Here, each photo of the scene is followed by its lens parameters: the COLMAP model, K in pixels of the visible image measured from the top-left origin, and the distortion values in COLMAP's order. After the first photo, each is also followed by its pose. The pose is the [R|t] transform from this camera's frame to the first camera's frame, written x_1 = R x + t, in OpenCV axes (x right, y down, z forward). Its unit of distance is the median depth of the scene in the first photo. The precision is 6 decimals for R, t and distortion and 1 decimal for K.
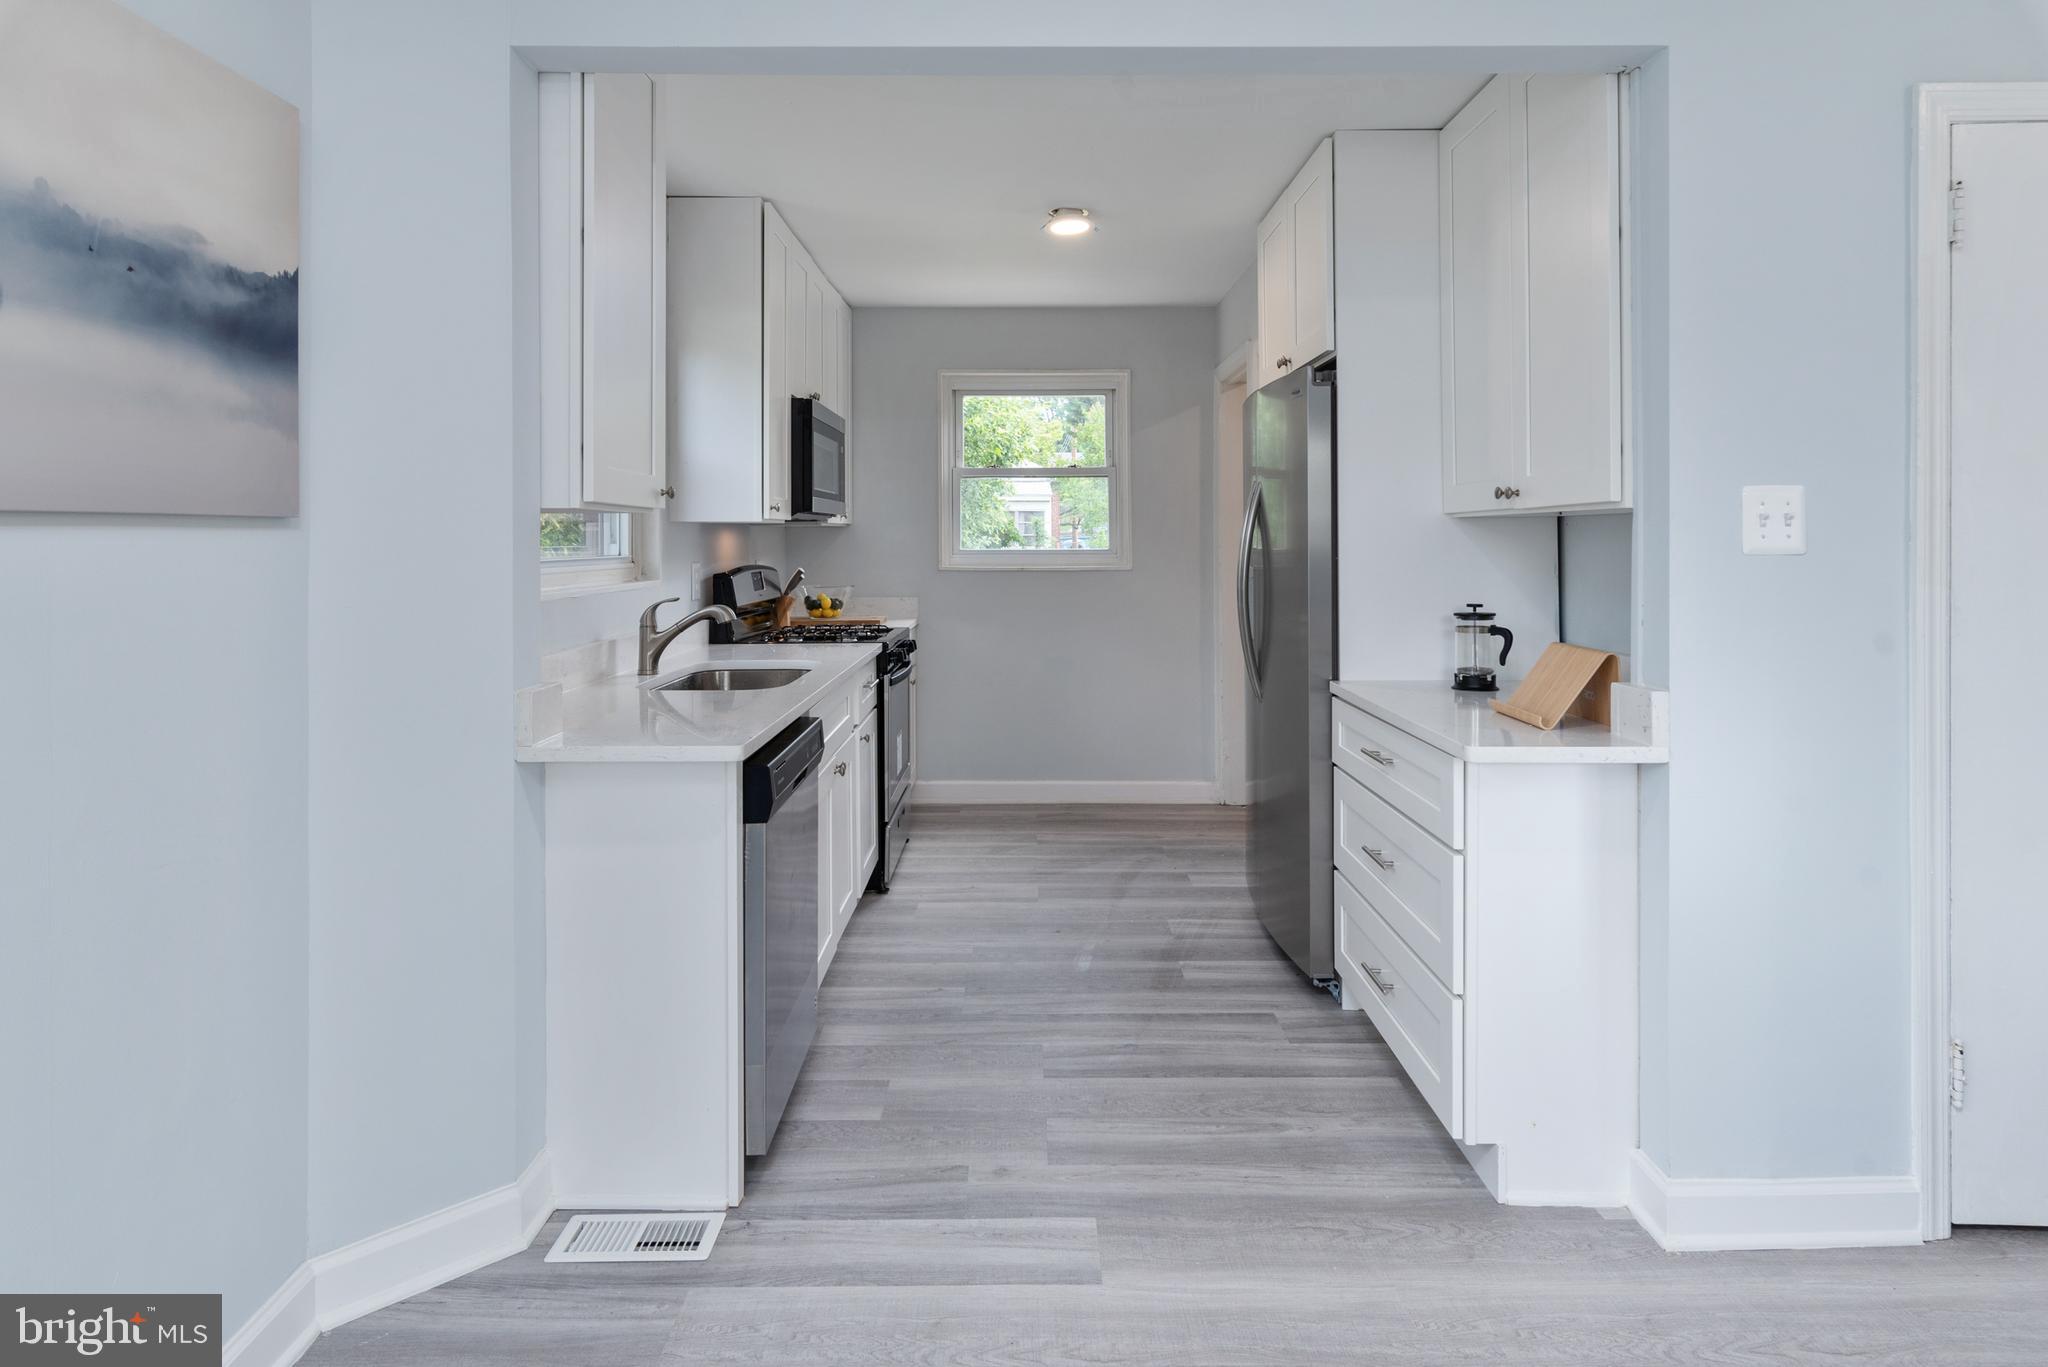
lens RADIAL K [[1133.8, 0, 1028.2], [0, 1133.8, 540.5], [0, 0, 1]] dist [-0.001768, -0.000375]
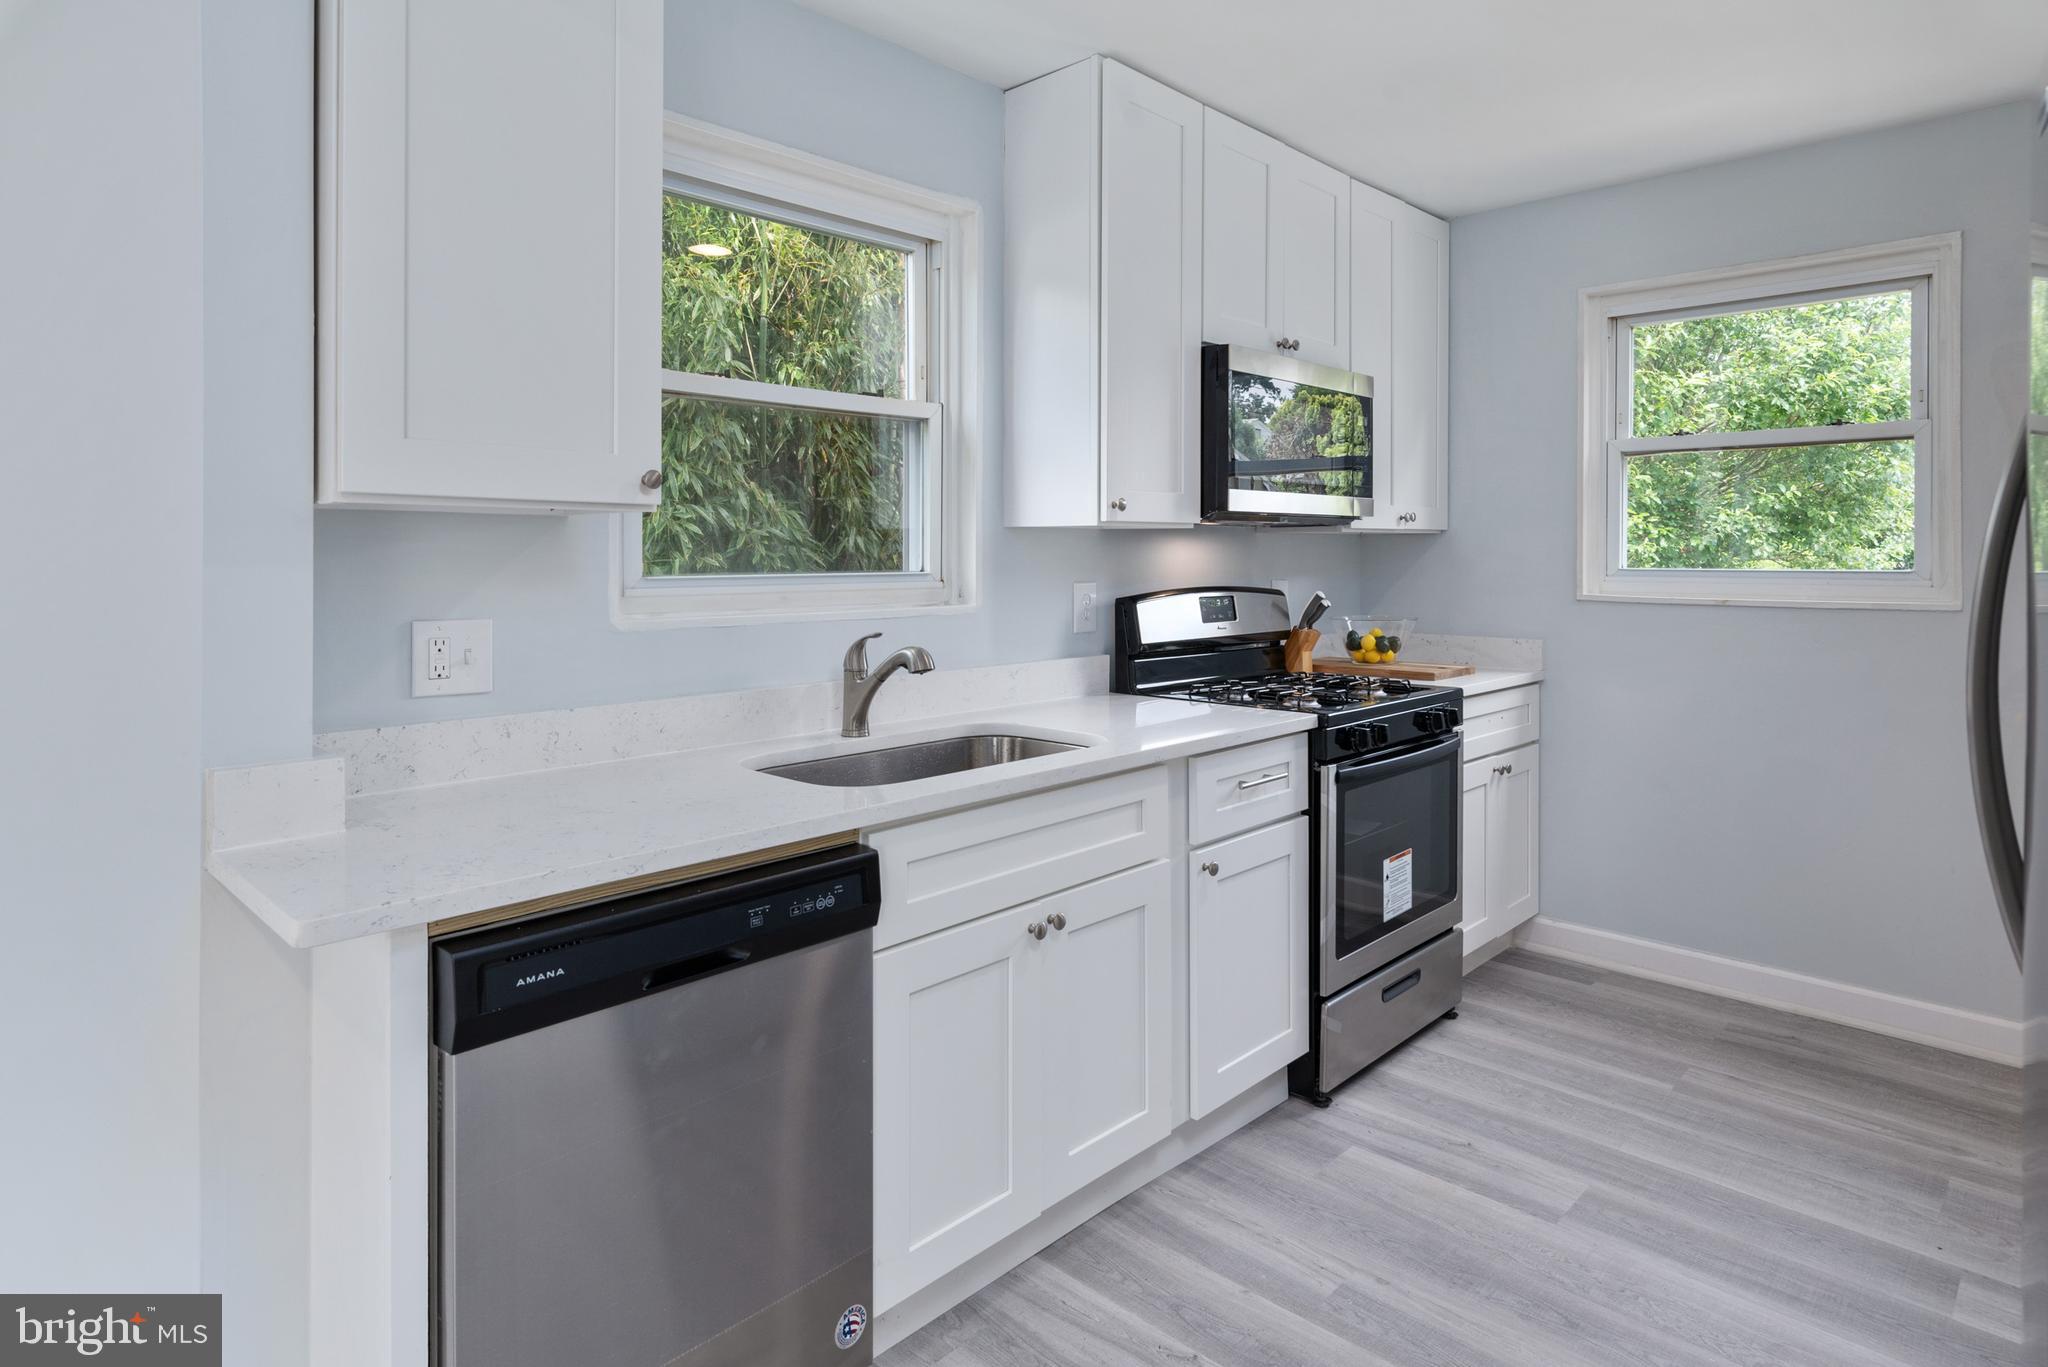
lens RADIAL K [[1146.3, 0, 1028.7], [0, 1146.3, 560.9], [0, 0, 1]] dist [-0.002137, -0.000381]
pose [[0.717912, 0.009040, -0.696075, 0.285497], [-0.003197, 0.999948, 0.009689, -0.002239], [0.696127, -0.004731, 0.717904, 0.602689]]
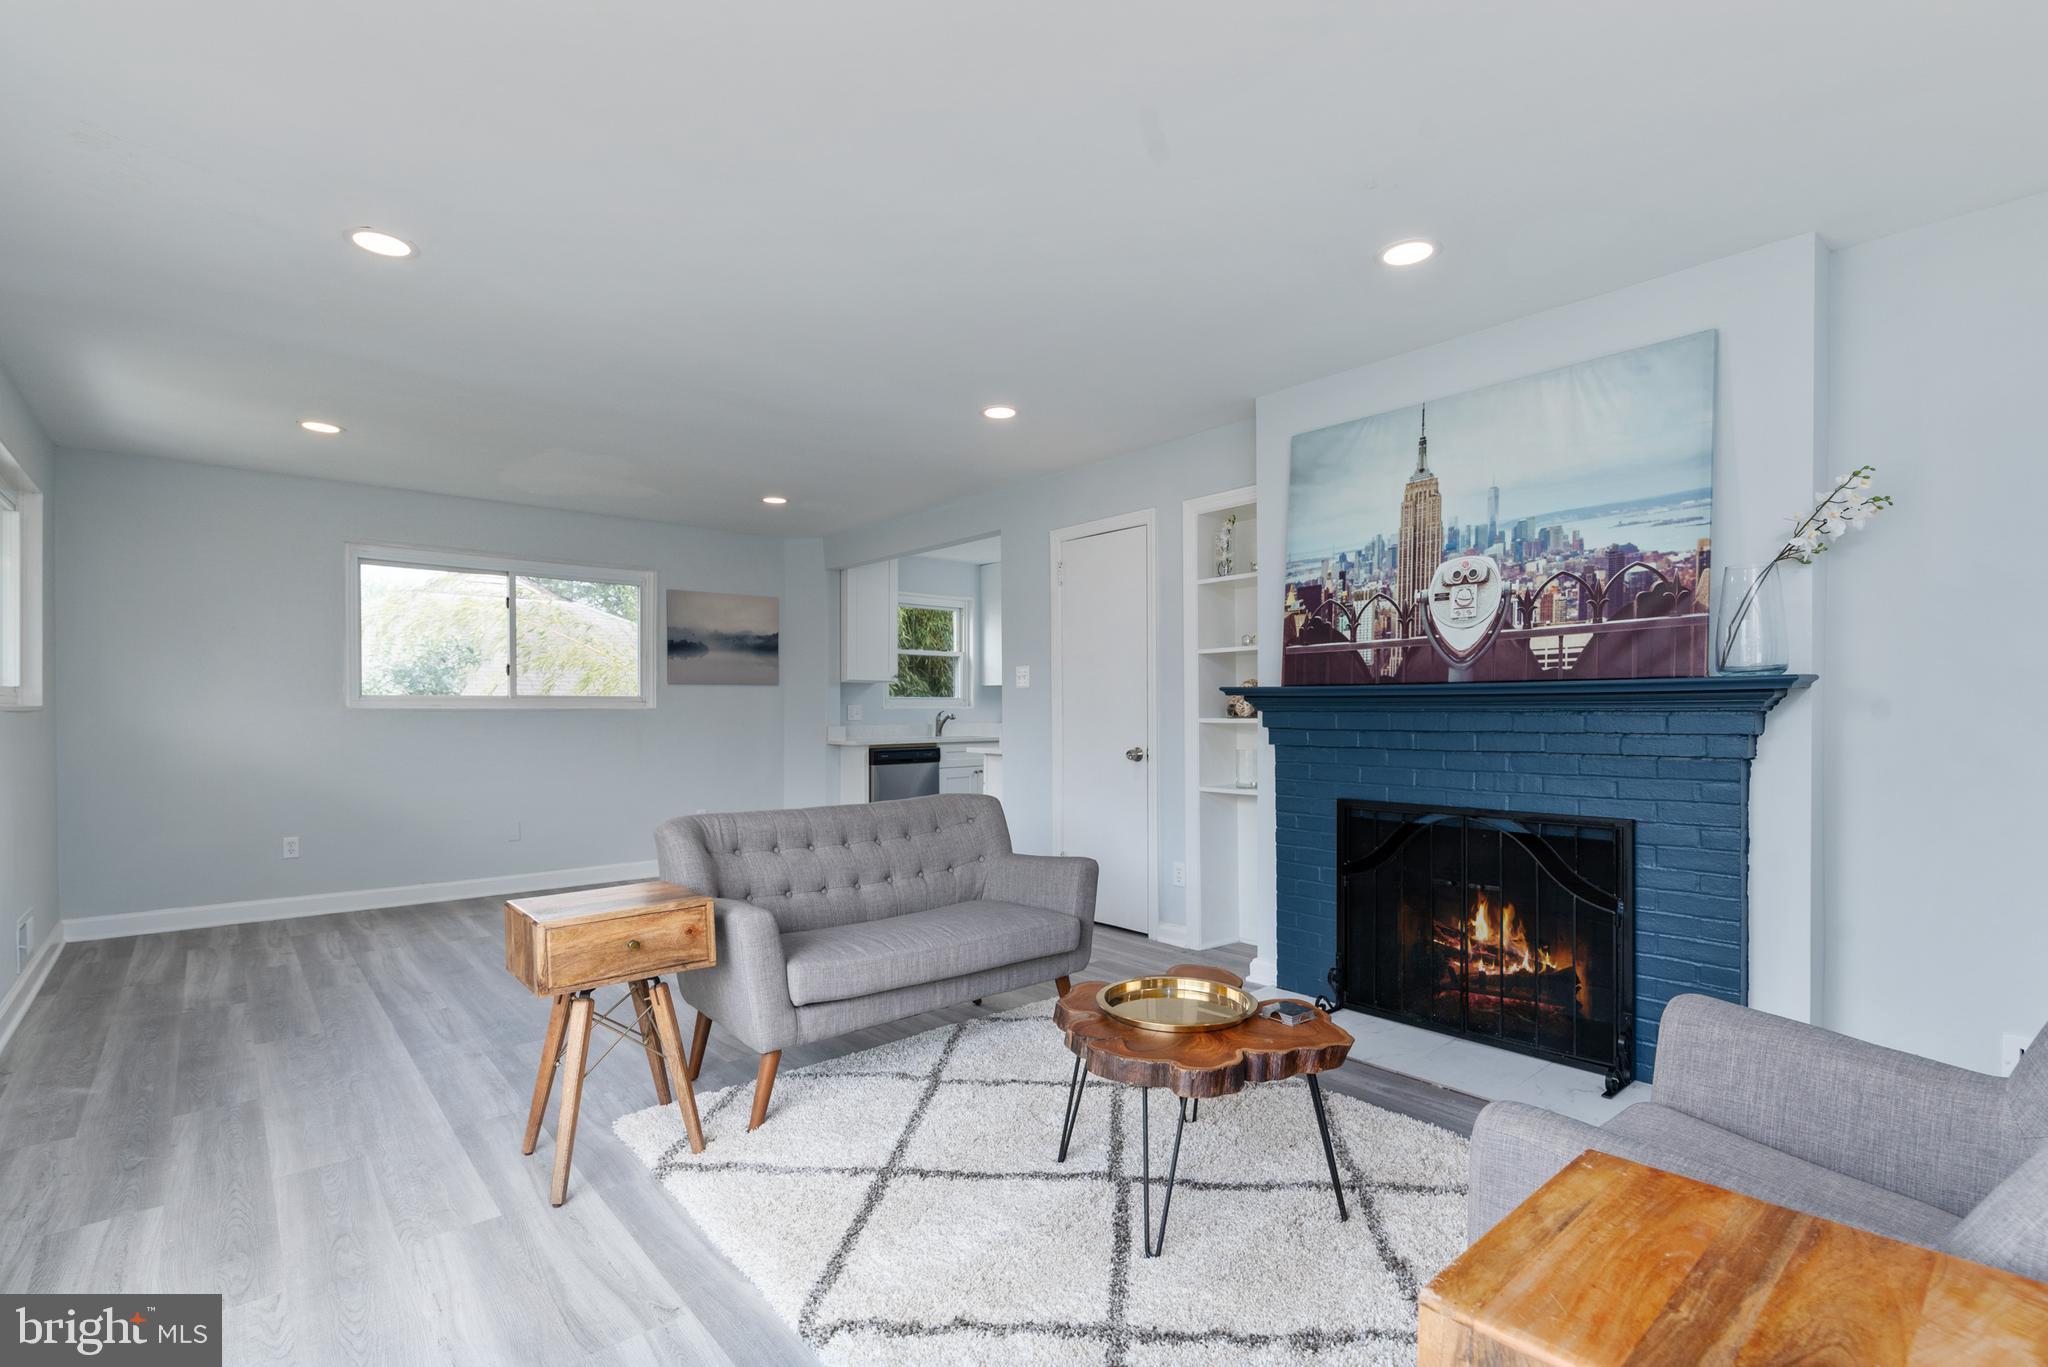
lens RADIAL K [[941.0, 0, 1028.4], [0, 941.0, 710.0], [0, 0, 1]] dist [0.021583, -0.000095]
pose [[0.652242, 0.003359, -0.758003, 1.869261], [0.000948, 0.999986, 0.005248, 0.043107], [0.758010, -0.004142, 0.652229, -0.480737]]
